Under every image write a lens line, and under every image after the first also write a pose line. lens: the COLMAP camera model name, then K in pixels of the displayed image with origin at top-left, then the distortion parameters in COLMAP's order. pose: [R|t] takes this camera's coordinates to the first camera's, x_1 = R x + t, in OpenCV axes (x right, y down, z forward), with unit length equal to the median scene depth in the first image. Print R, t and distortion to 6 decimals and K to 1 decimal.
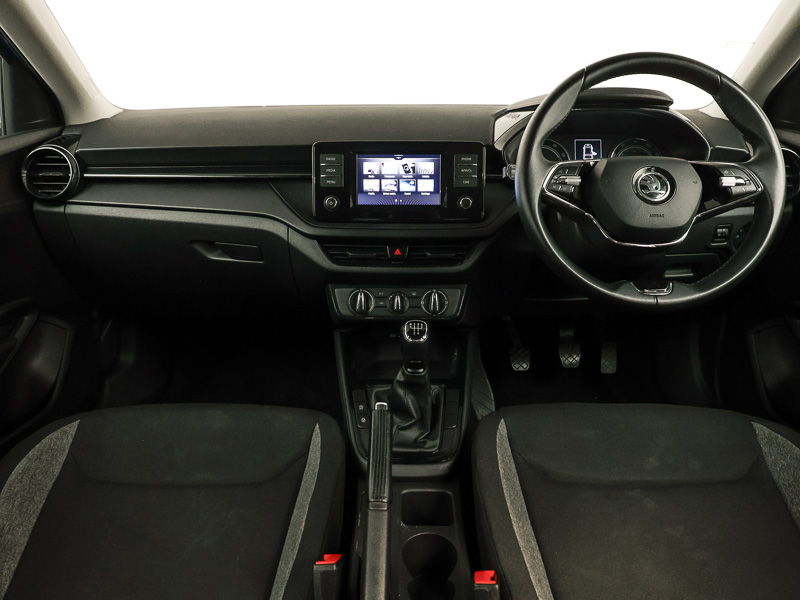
lens RADIAL K [[608.6, 0, 399.5], [0, 608.6, 298.5], [0, 0, 1]] dist [-0.009206, 0.005815]
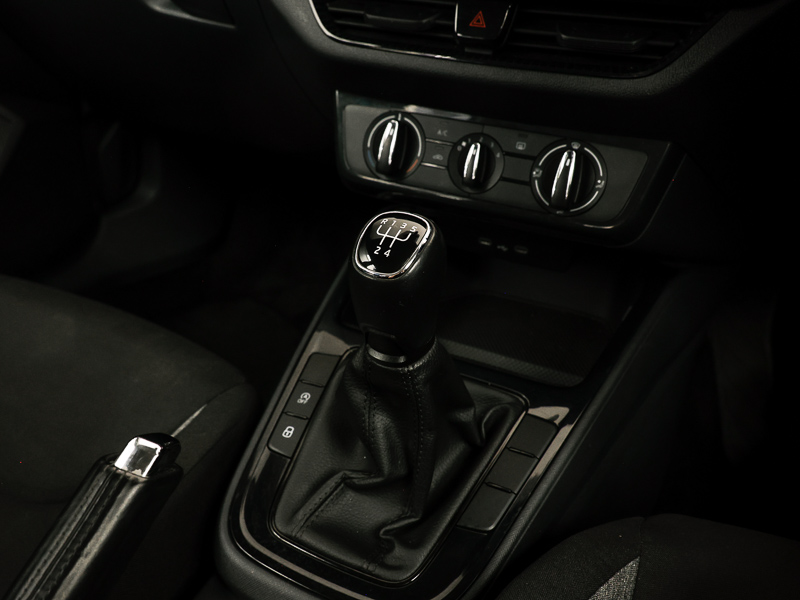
lens RADIAL K [[777.6, 0, 397.3], [0, 777.6, 298.2], [0, 0, 1]] dist [0.031725, 0.000000]
pose [[0.890458, 0.232190, -0.391372, 0.193320], [-0.158567, 0.964450, 0.211405, -0.007663], [0.426545, -0.126189, 0.895620, 0.594735]]
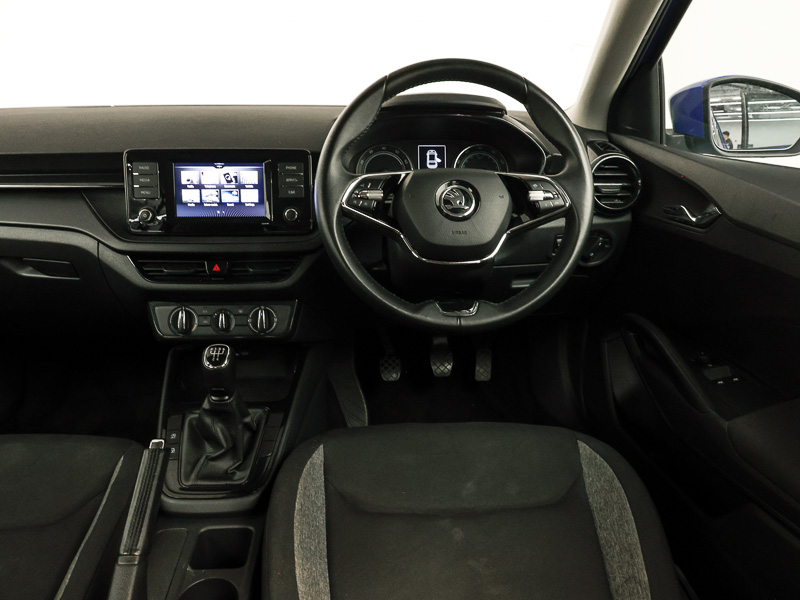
lens RADIAL K [[608.6, 0, 394.8], [0, 608.6, 298.7], [0, 0, 1]] dist [-0.009206, 0.005815]
pose [[0.997343, -0.014984, 0.071285, 0.224039], [0.013997, 0.999799, 0.014326, -0.042414], [-0.071485, -0.013290, 0.997353, 0.051714]]
